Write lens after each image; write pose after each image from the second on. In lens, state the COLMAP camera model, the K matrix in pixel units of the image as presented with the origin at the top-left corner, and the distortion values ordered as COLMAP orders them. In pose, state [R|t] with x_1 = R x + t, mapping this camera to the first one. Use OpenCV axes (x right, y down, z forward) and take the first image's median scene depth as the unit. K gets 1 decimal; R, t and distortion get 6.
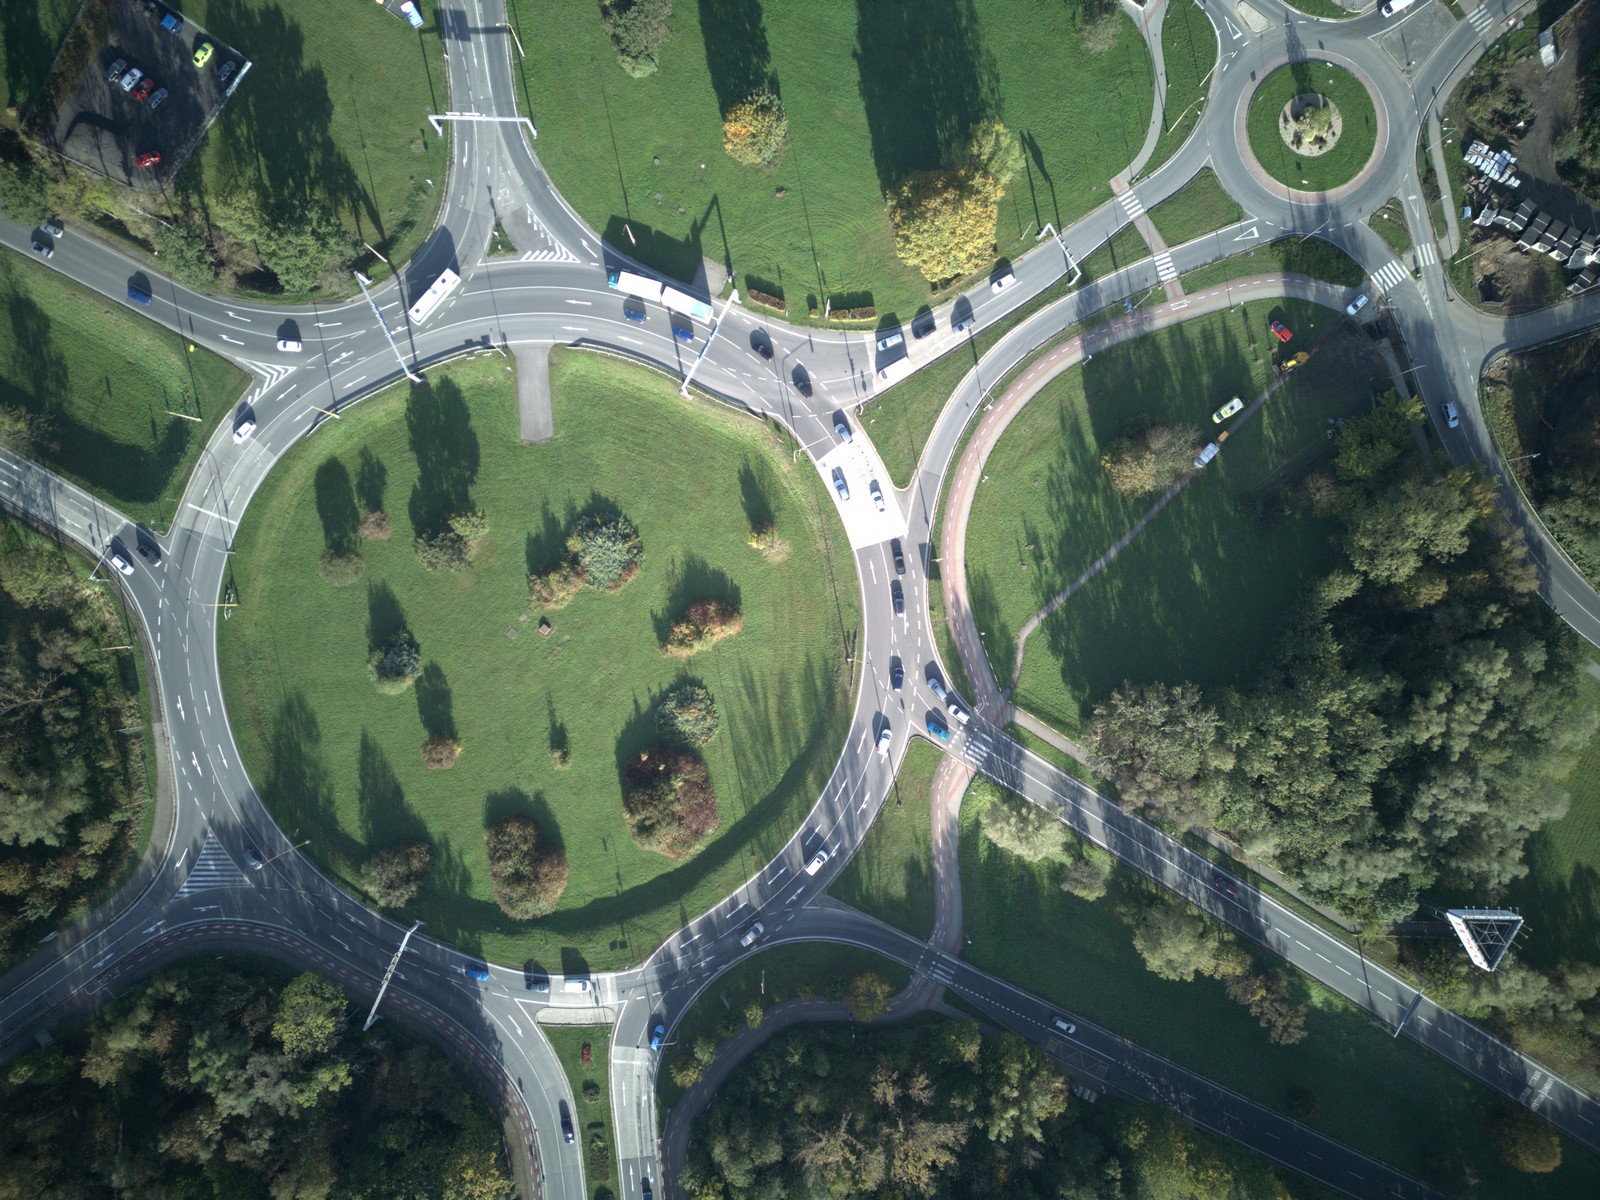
lens RADIAL K [[1128.1, 0, 804.0], [0, 1128.1, 600.1], [0, 0, 1]] dist [0.078399, -0.078332]
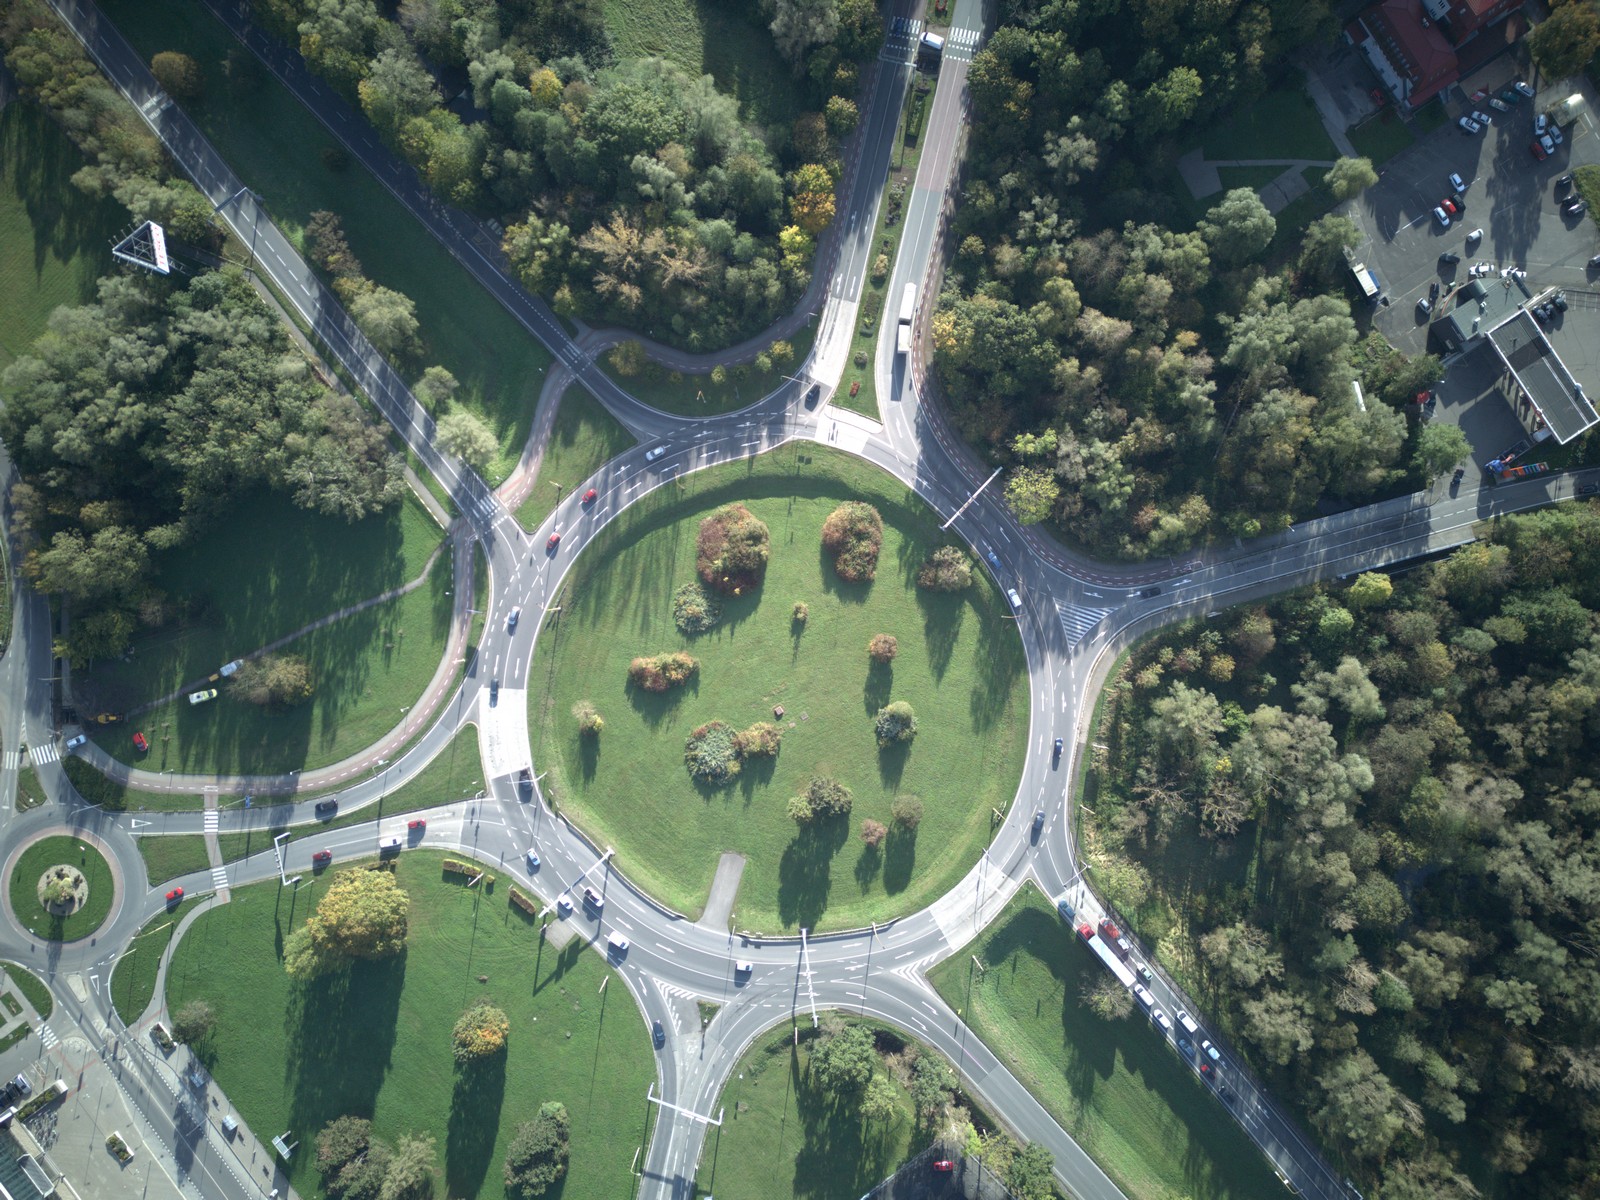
lens RADIAL K [[1128.1, 0, 804.0], [0, 1128.1, 600.1], [0, 0, 1]] dist [0.078399, -0.078332]
pose [[-0.942558, -0.333880, -0.010446, -0.202502], [0.333680, -0.942529, 0.017225, 0.132096], [-0.015597, 0.012749, 0.999797, -0.269017]]
